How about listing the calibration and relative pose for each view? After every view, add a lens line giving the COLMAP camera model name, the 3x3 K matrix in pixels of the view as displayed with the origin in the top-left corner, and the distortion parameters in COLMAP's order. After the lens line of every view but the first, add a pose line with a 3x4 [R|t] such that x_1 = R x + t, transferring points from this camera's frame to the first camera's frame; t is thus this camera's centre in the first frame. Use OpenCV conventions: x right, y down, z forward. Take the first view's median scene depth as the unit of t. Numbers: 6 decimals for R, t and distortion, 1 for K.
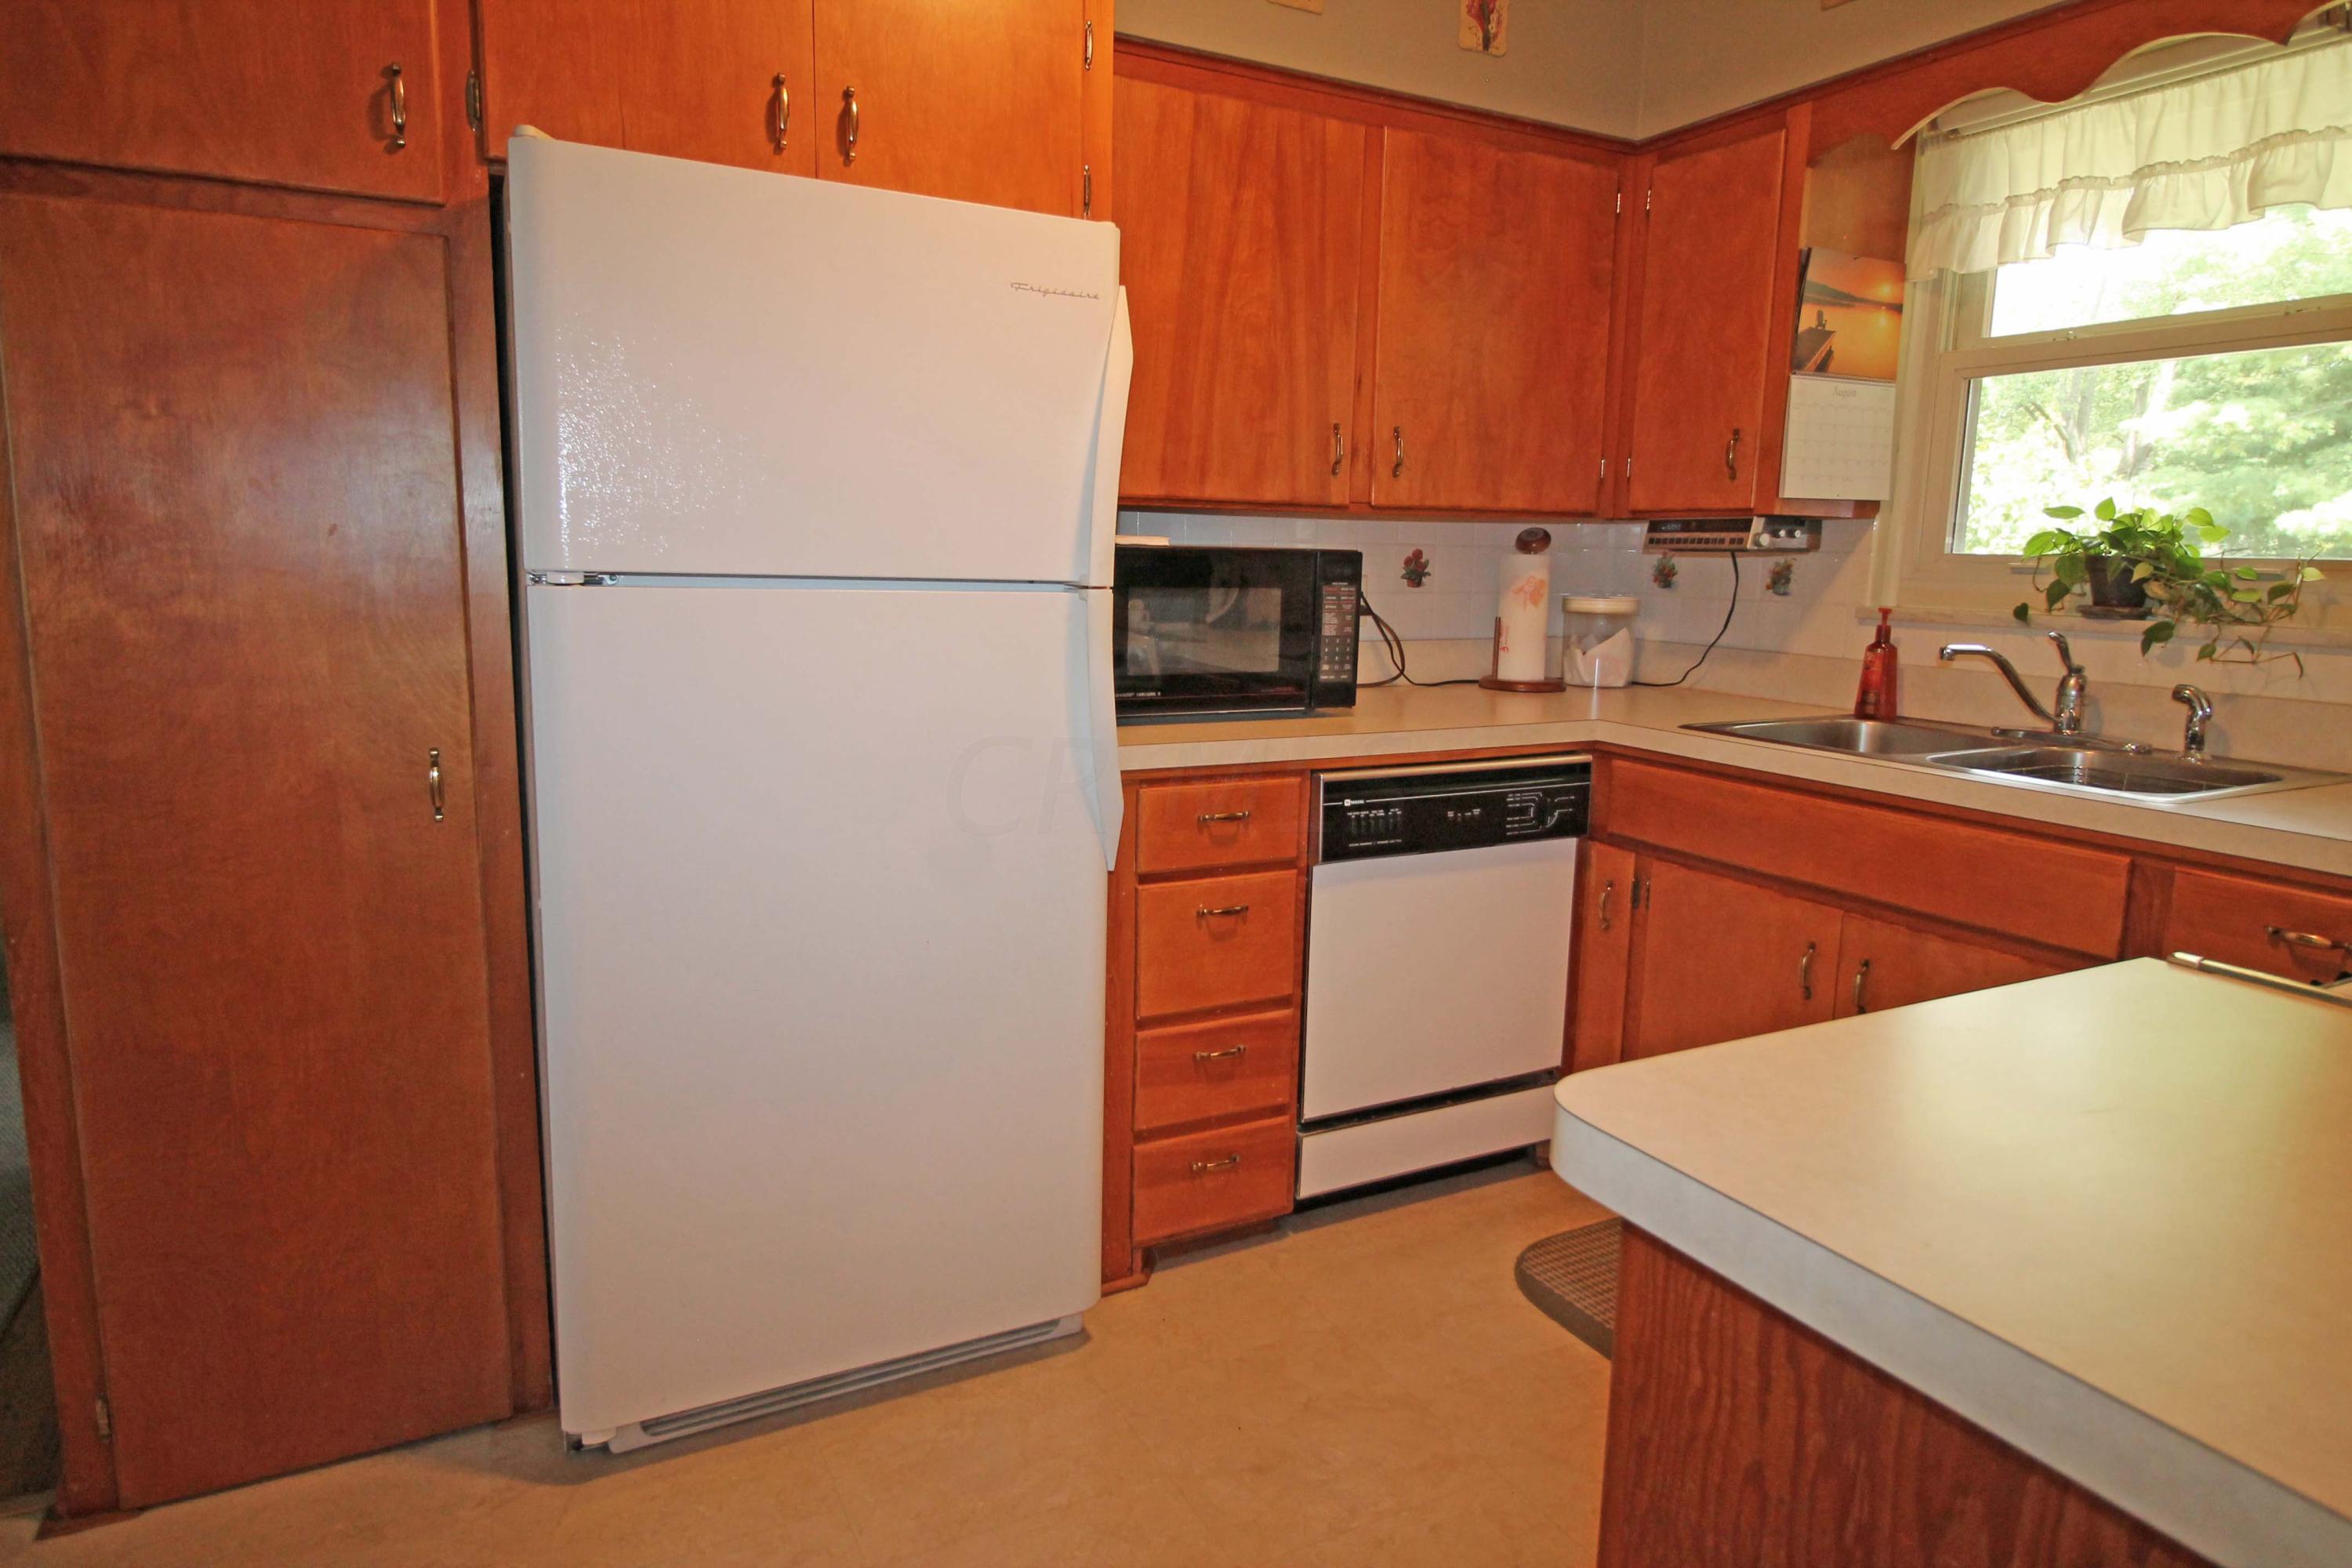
lens RADIAL K [[1360.9, 0, 1173.2], [0, 1360.9, 765.3], [0, 0, 1]] dist [0.003561, -0.011991]
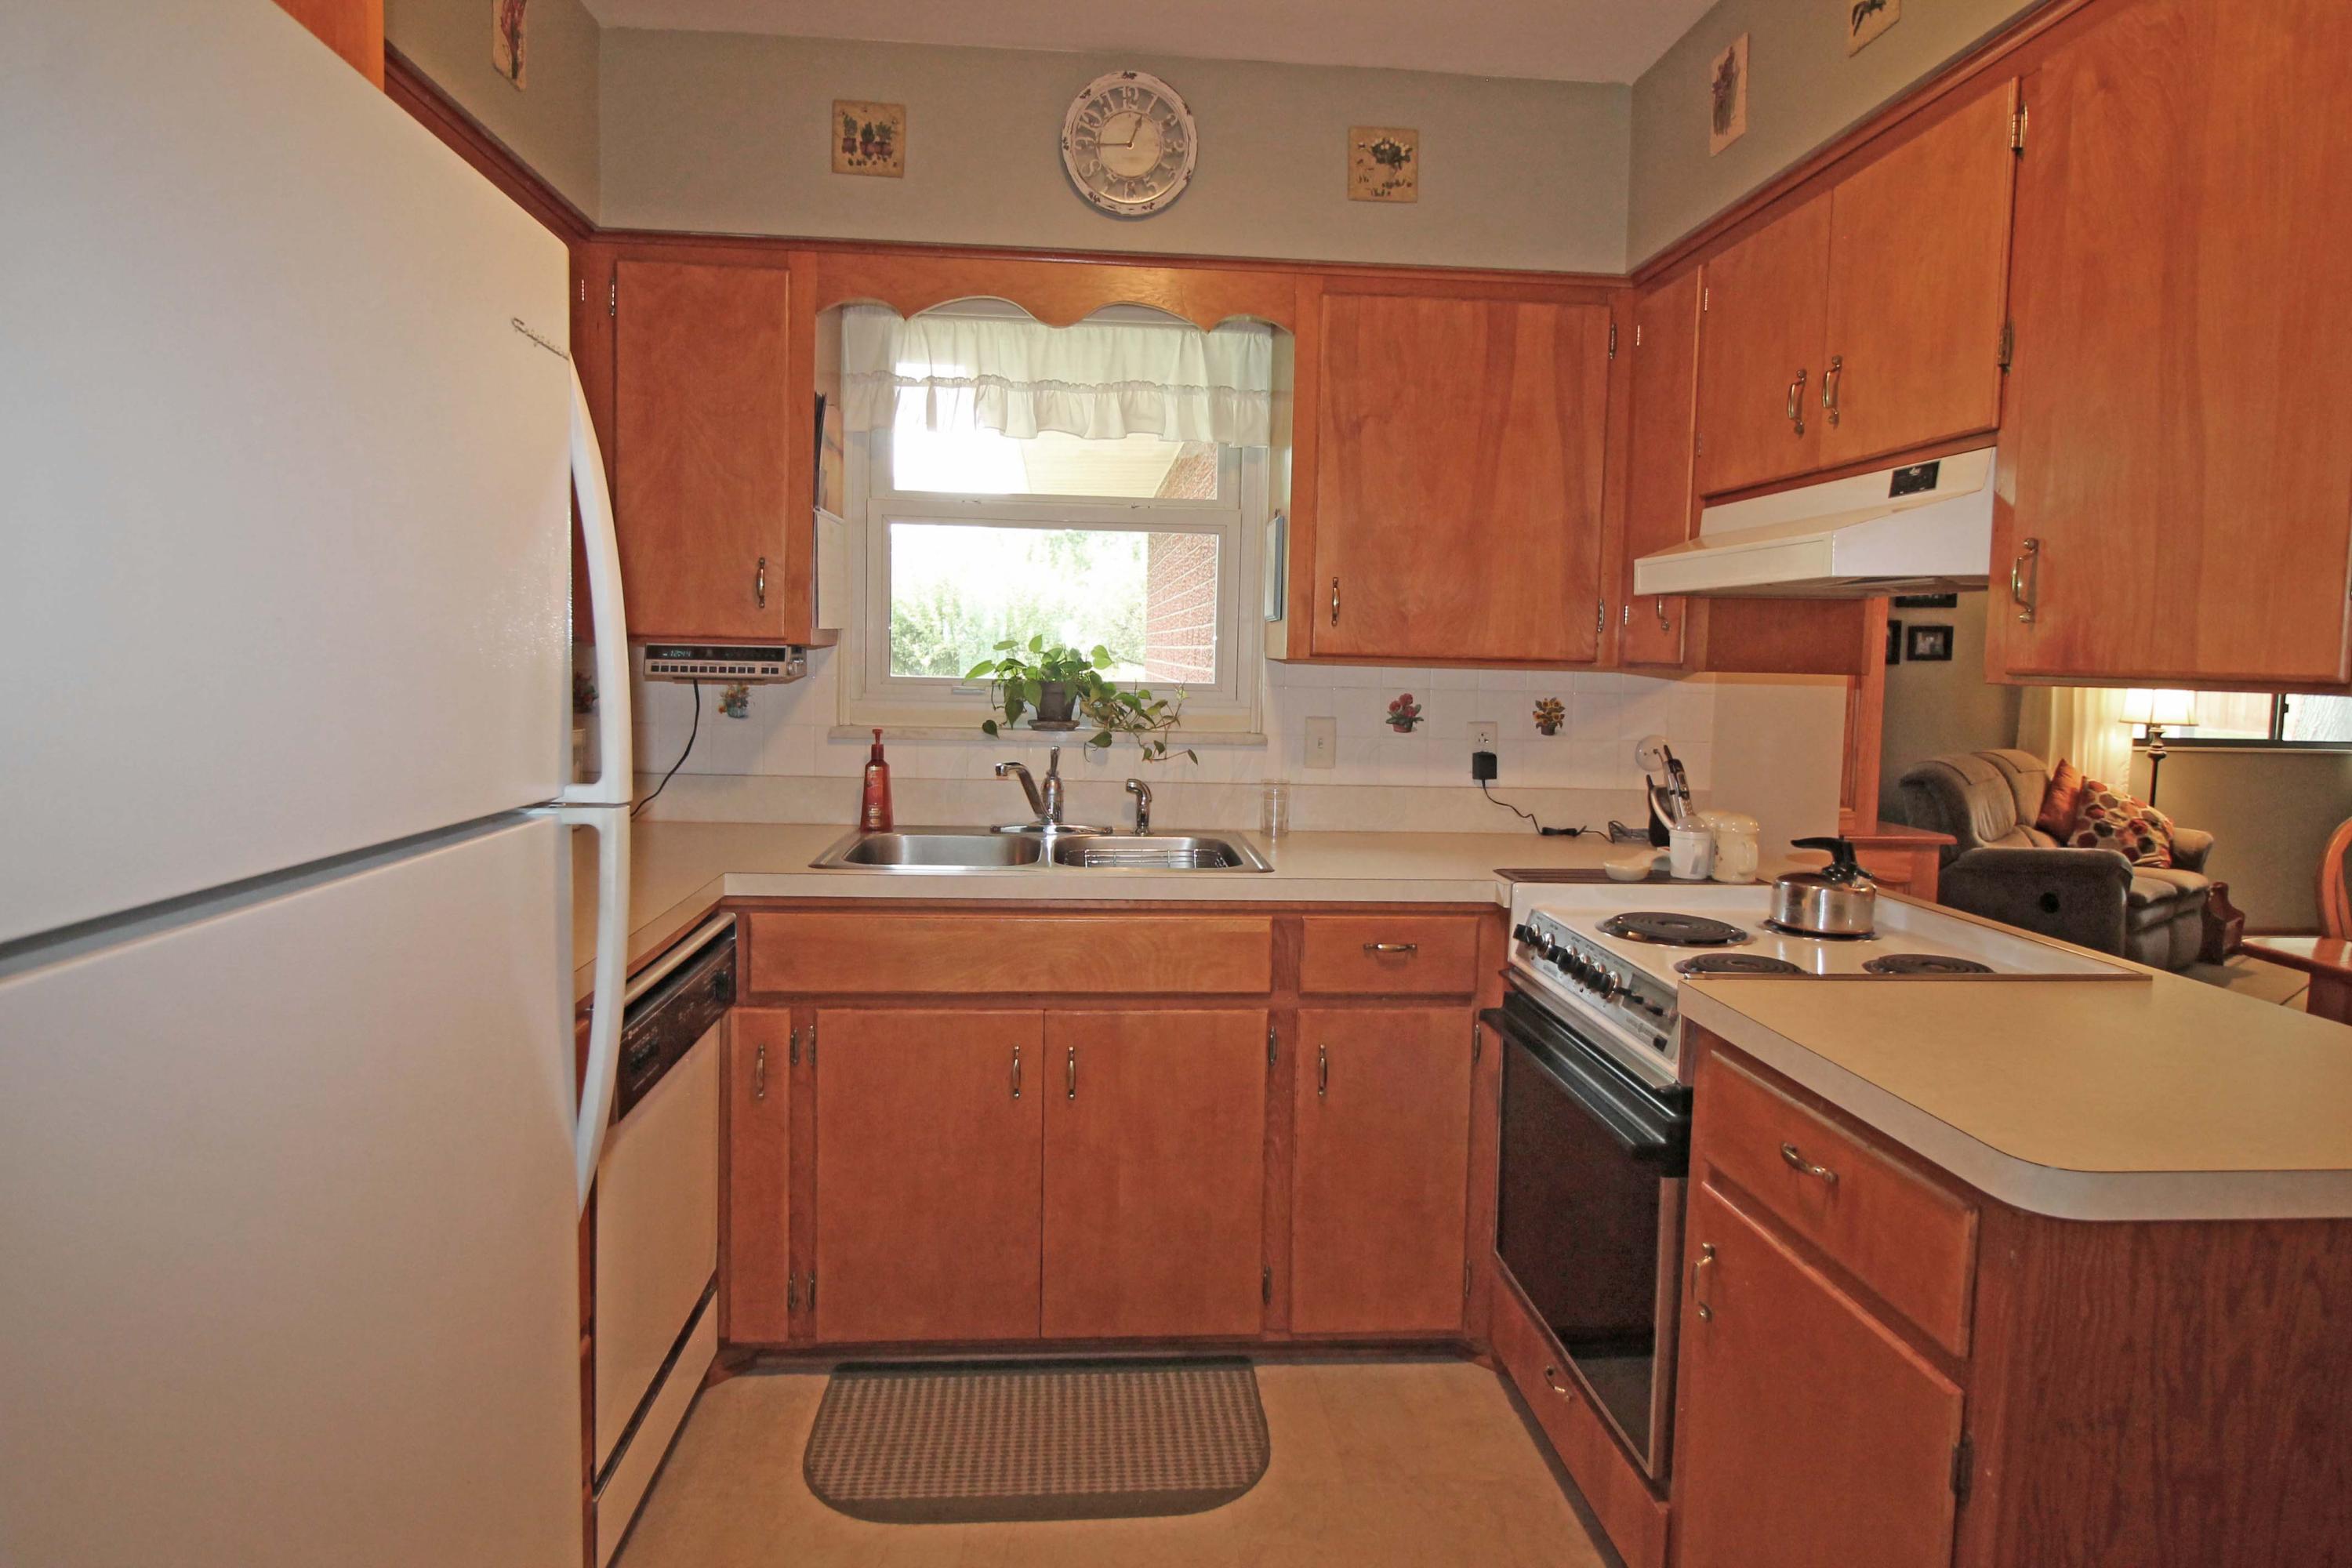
lens RADIAL K [[1360.9, 0, 1173.2], [0, 1360.9, 765.3], [0, 0, 1]] dist [0.003561, -0.011991]
pose [[0.397713, -0.086242, 0.913448, -0.398904], [0.129847, 0.990843, 0.037014, -0.101350], [-0.908276, 0.103888, 0.405269, 0.365283]]
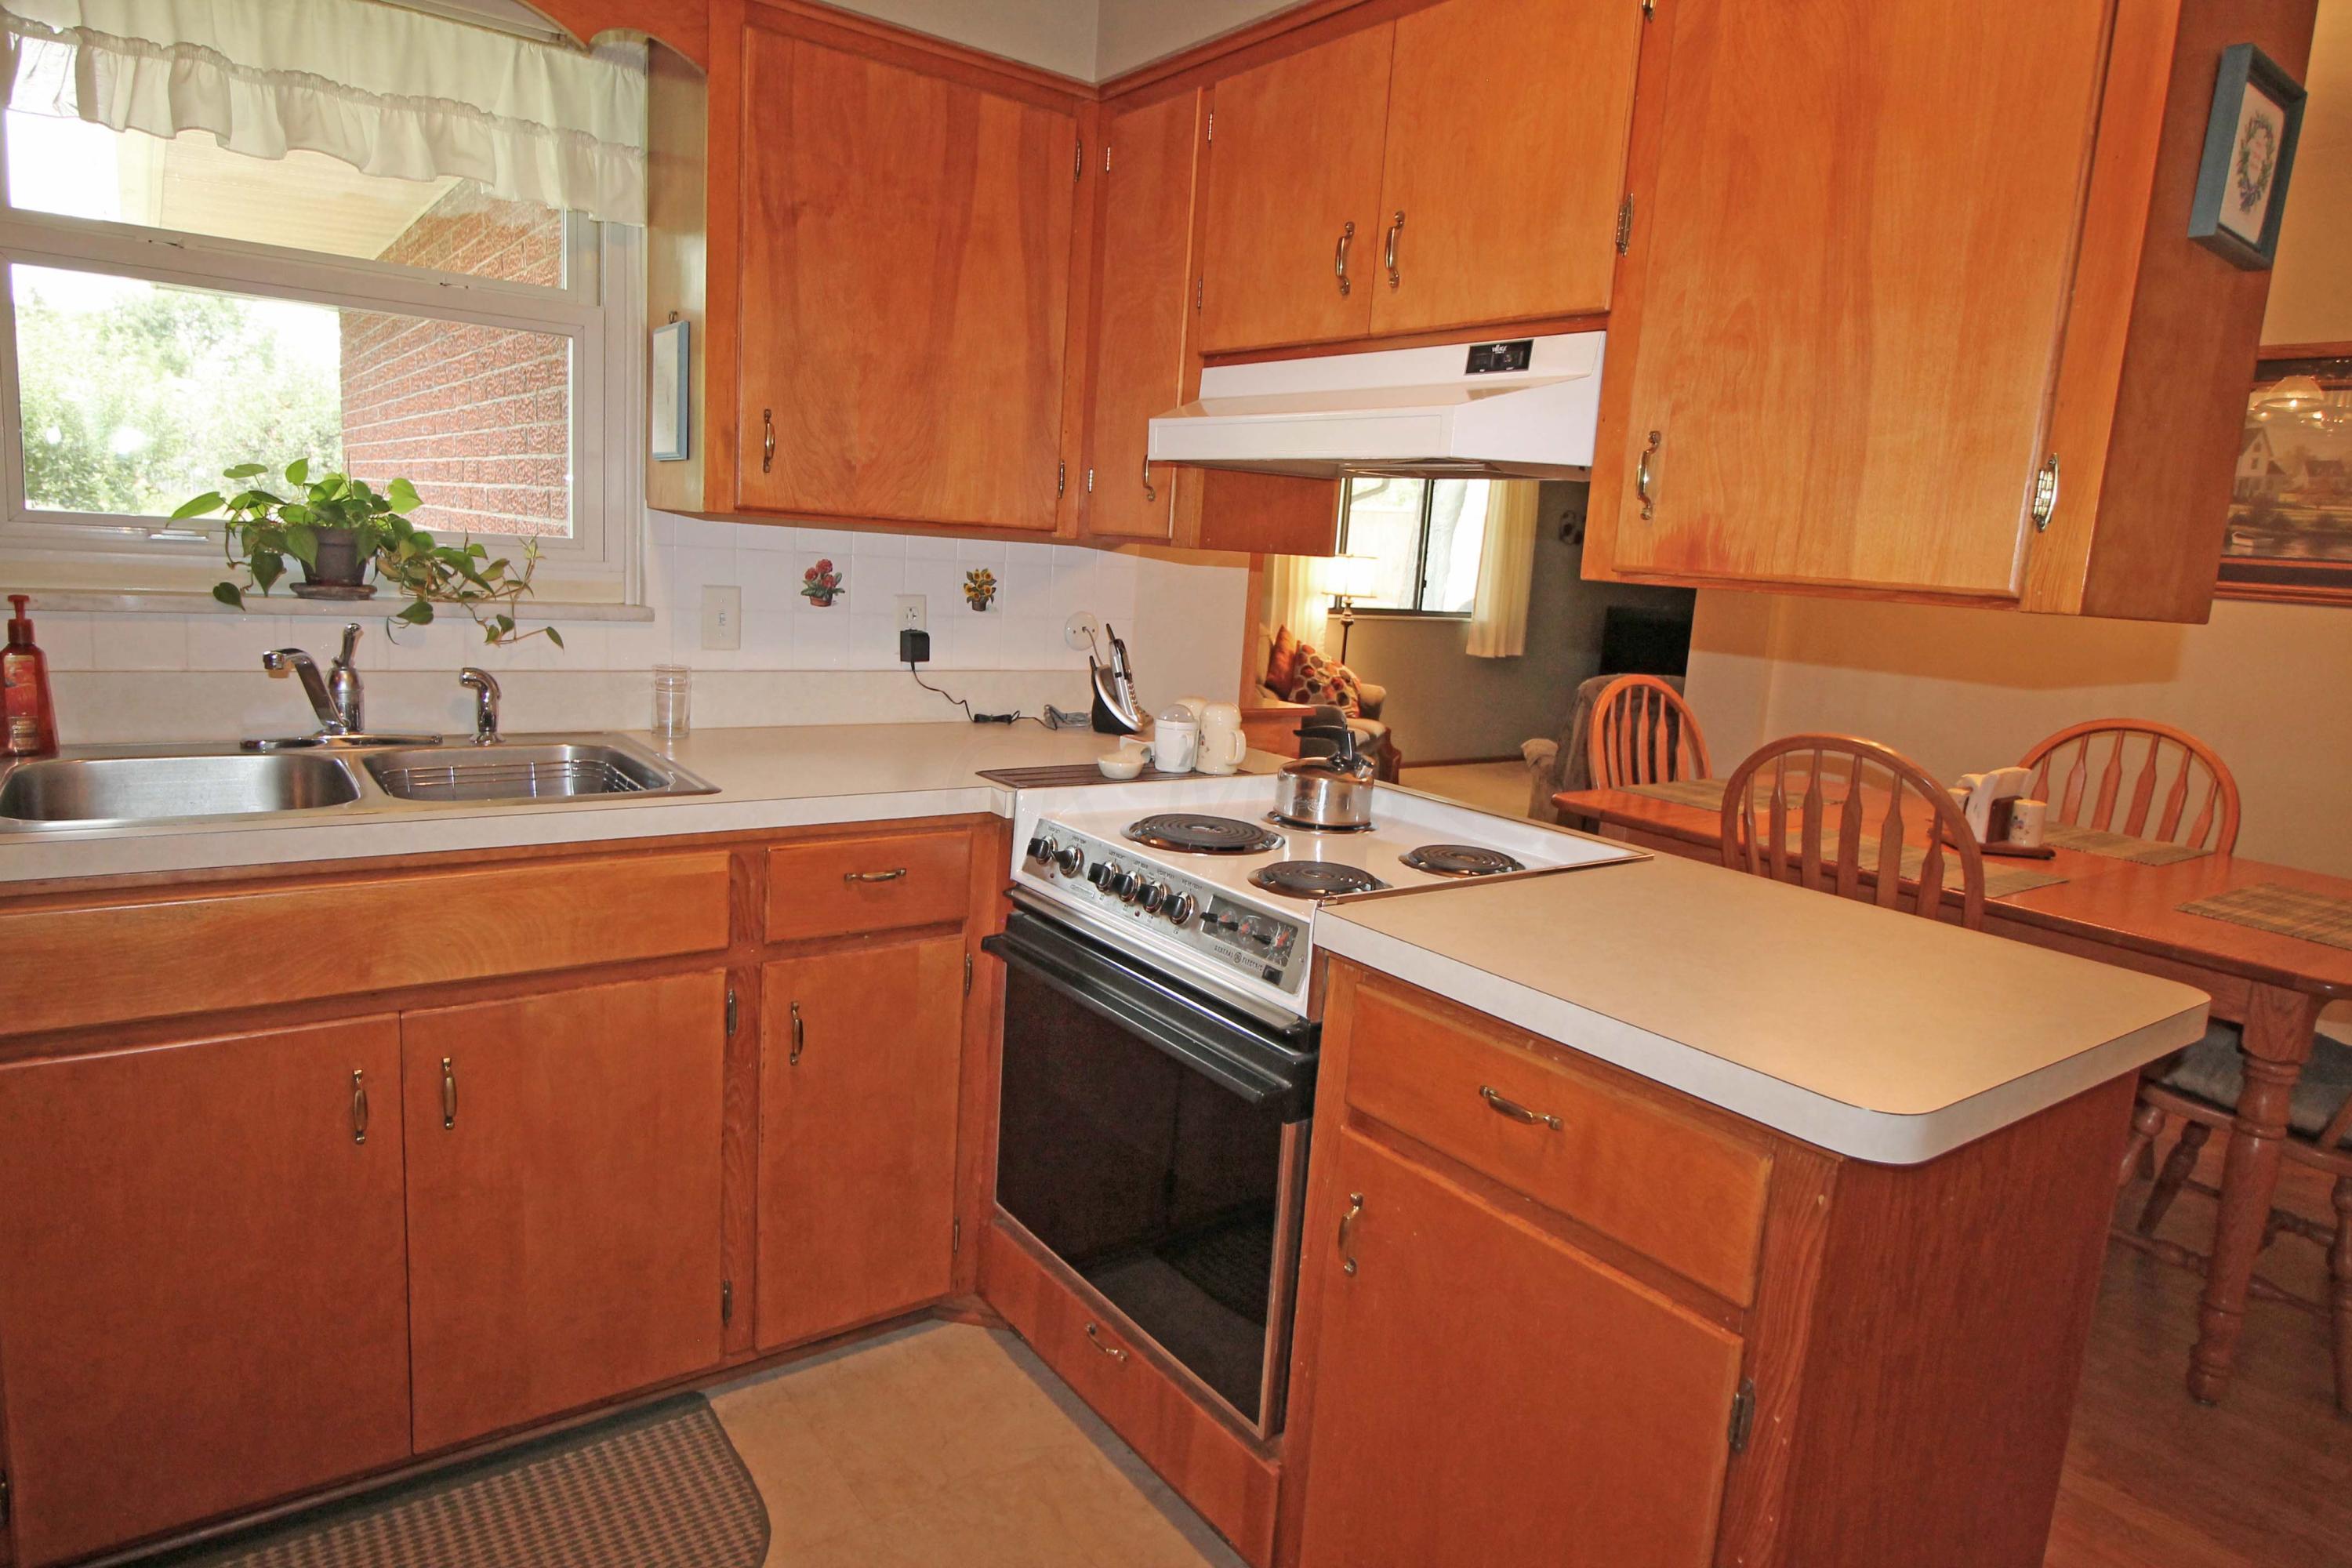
lens RADIAL K [[1360.9, 0, 1173.2], [0, 1360.9, 765.3], [0, 0, 1]] dist [0.003561, -0.011991]
pose [[-0.146989, -0.188575, 0.970996, -0.251384], [0.085813, 0.975527, 0.202445, -0.126028], [-0.985409, 0.113082, -0.127209, 0.552237]]
